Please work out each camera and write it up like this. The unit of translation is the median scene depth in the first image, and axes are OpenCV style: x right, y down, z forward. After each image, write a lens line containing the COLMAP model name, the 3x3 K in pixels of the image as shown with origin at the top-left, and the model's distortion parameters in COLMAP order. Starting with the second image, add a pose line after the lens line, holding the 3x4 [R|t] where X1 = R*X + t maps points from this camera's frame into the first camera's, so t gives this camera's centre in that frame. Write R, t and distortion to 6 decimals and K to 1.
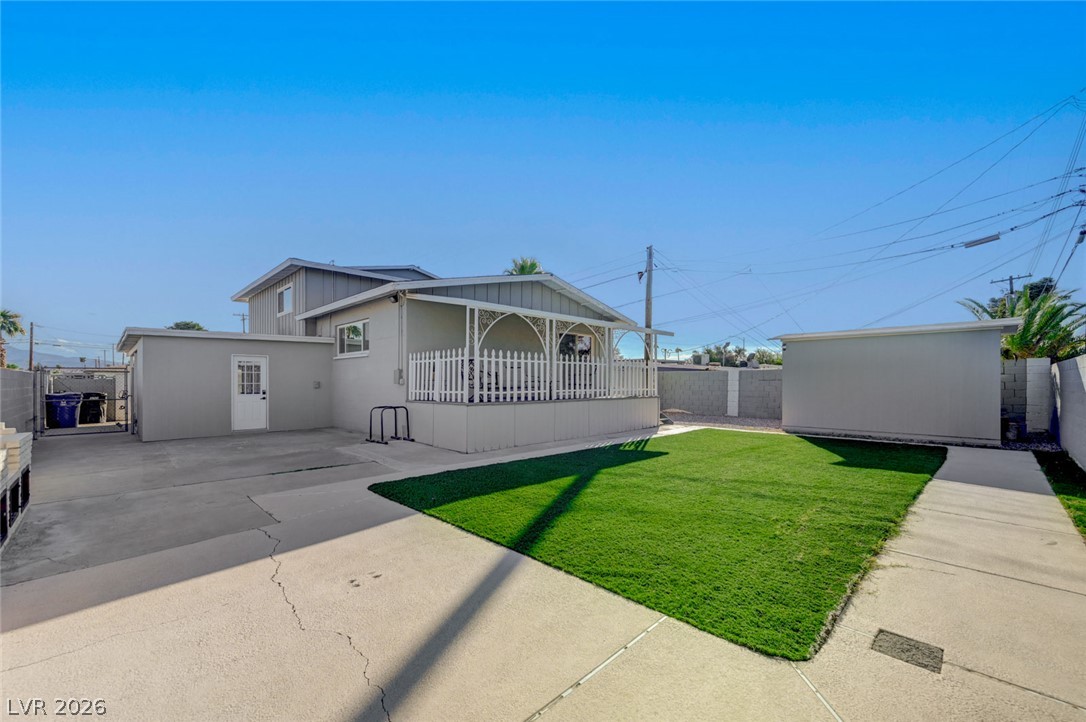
lens RADIAL K [[435.3, 0, 546.2], [0, 435.3, 373.3], [0, 0, 1]] dist [0.001840, 0.000444]
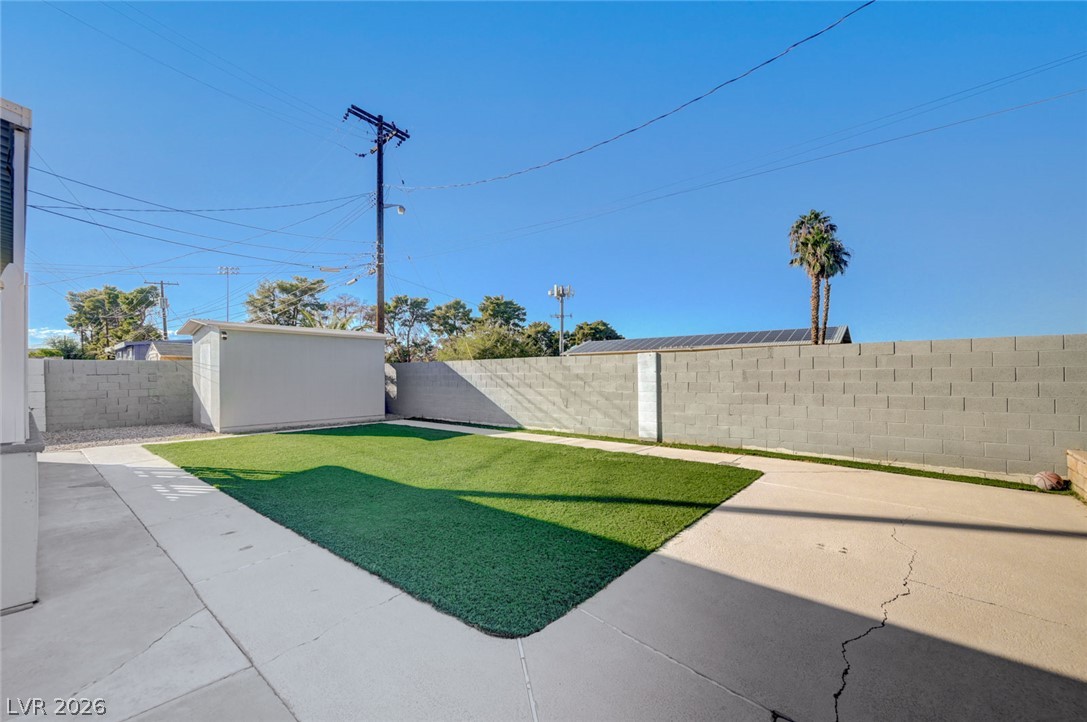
lens RADIAL K [[435.7, 0, 546.7], [0, 435.7, 373.3], [0, 0, 1]] dist [0.001840, 0.000444]
pose [[-0.096100, 0.009341, 0.995328, -0.968952], [-0.016630, 0.999801, -0.010988, 0.033854], [-0.995233, -0.017608, -0.095926, 1.223460]]
